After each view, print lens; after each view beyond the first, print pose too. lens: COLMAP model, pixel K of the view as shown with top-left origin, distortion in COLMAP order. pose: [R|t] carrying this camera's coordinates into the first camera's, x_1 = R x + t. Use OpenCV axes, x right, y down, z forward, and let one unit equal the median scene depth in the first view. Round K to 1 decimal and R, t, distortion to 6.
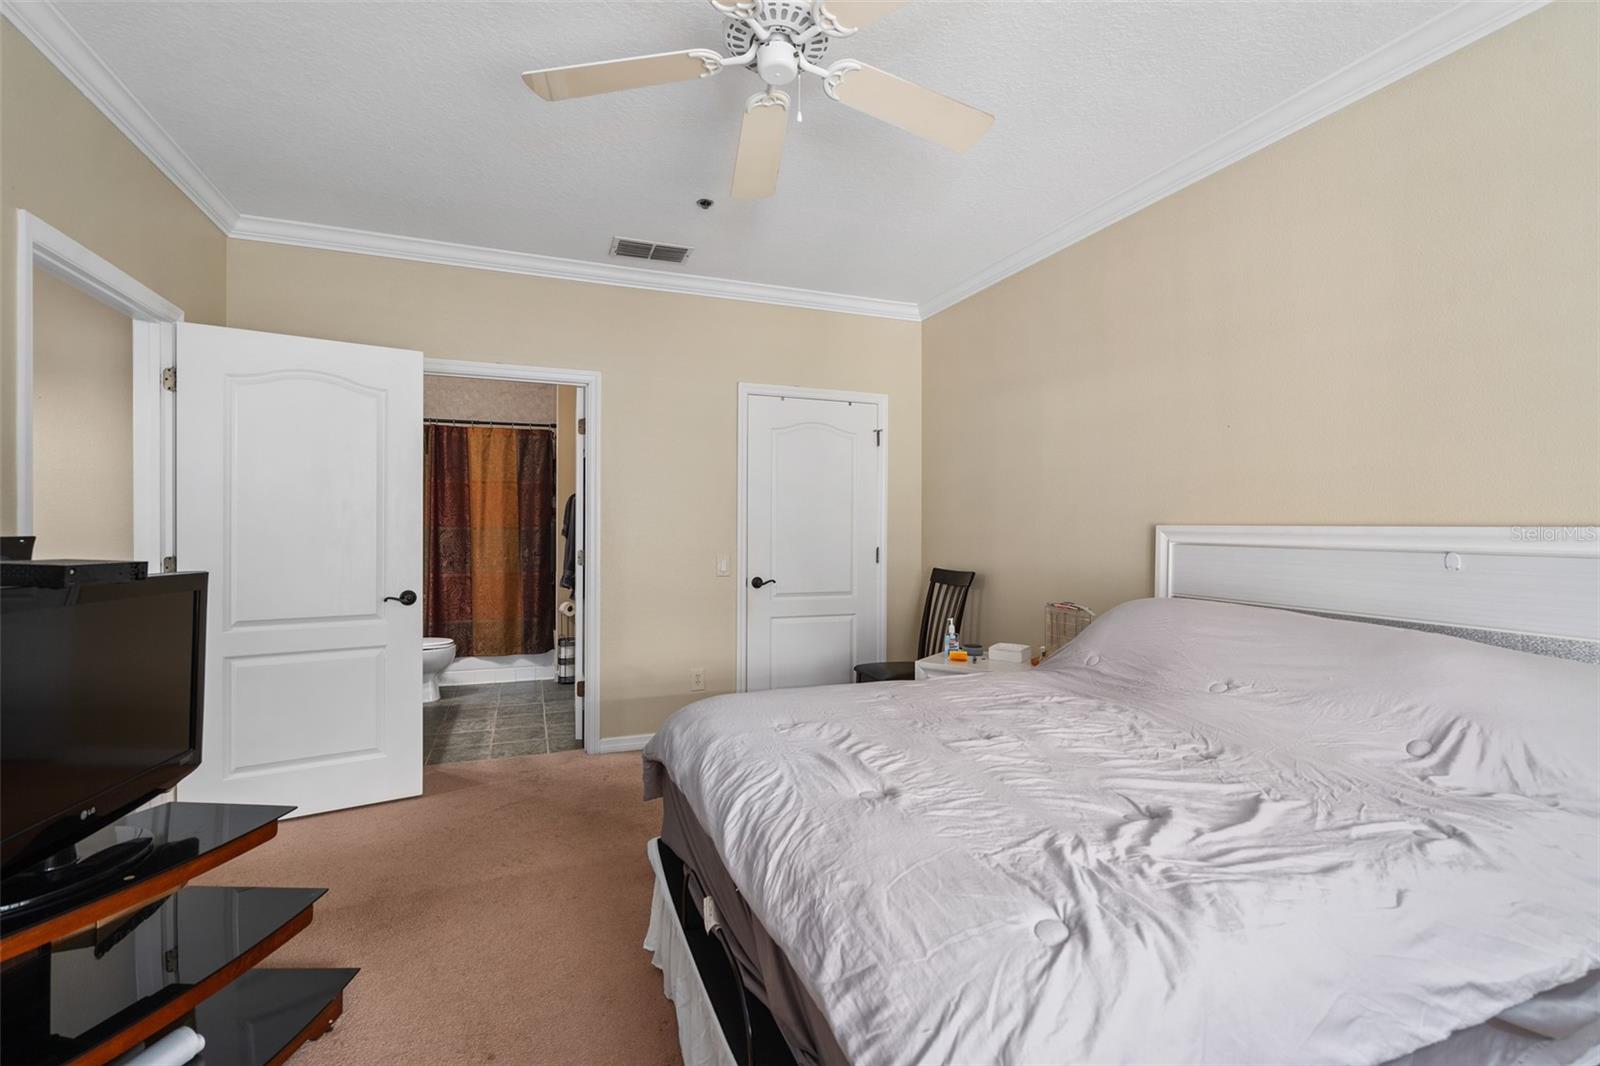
lens RADIAL K [[737.1, 0, 794.2], [0, 737.1, 527.6], [0, 0, 1]] dist [-0.000871, 0.000557]
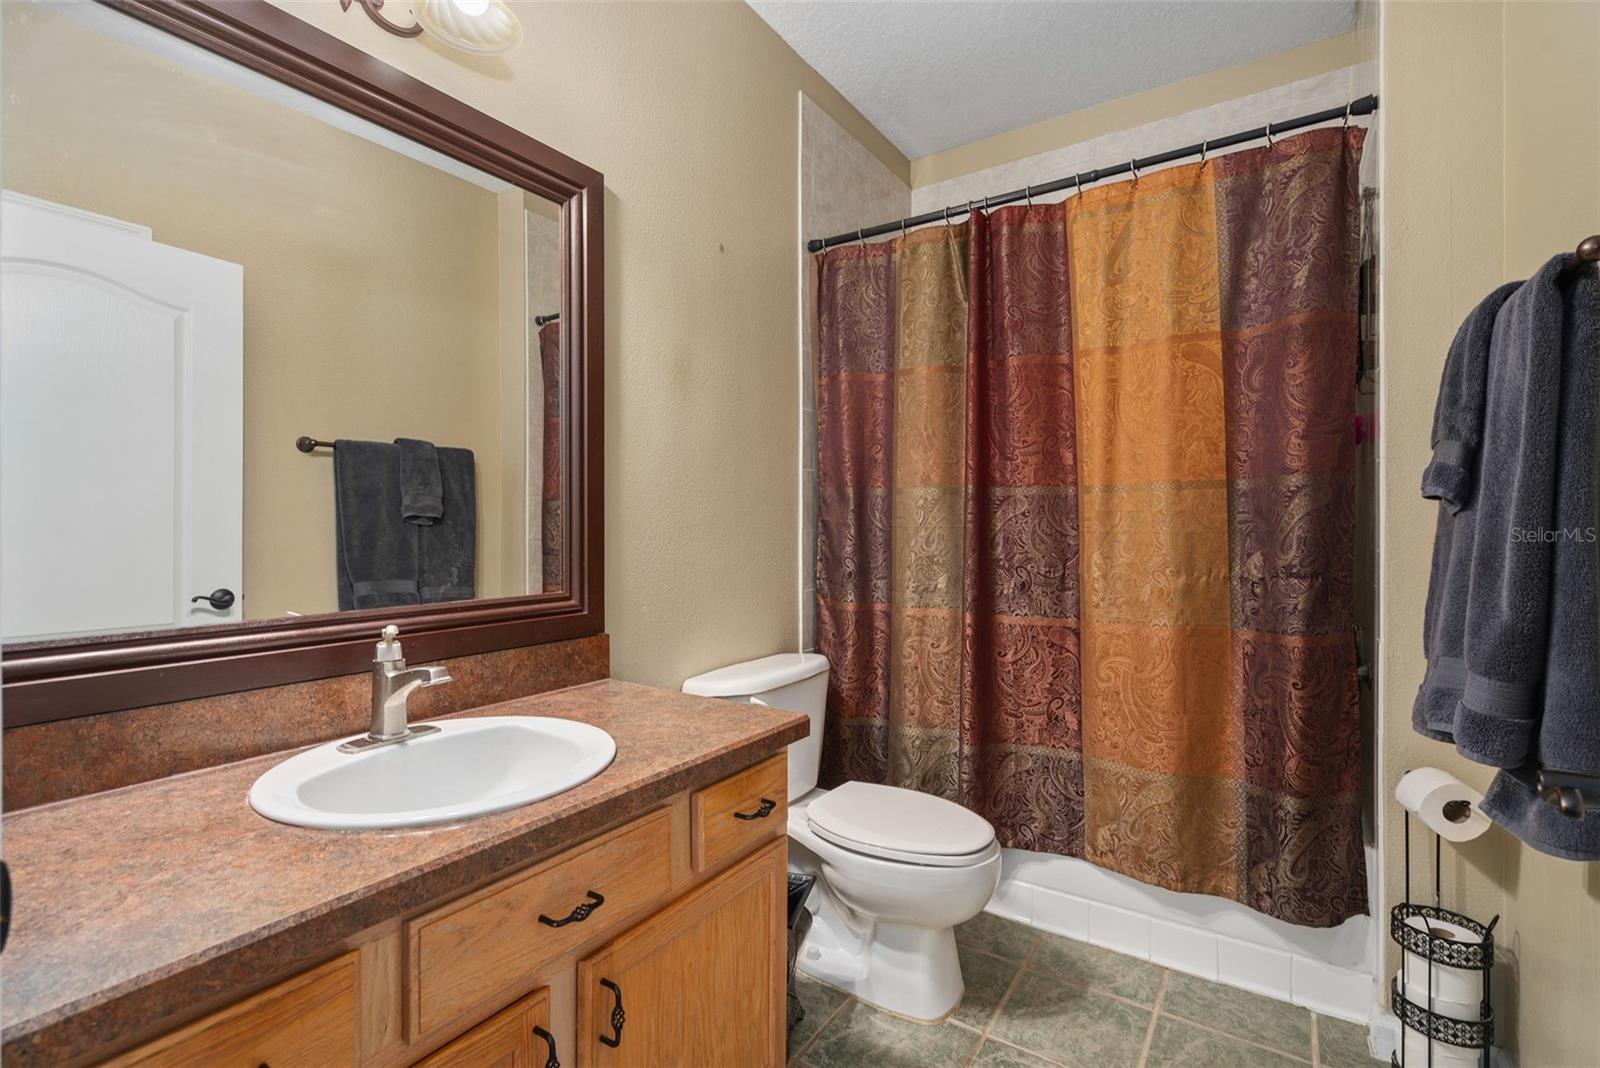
lens RADIAL K [[737.1, 0, 787.6], [0, 737.1, 528.1], [0, 0, 1]] dist [-0.000871, 0.000557]
pose [[0.557597, -0.003481, -0.830105, -0.225445], [0.001355, 0.999994, -0.003283, 0.020128], [0.830111, 0.000706, 0.557598, 0.688423]]
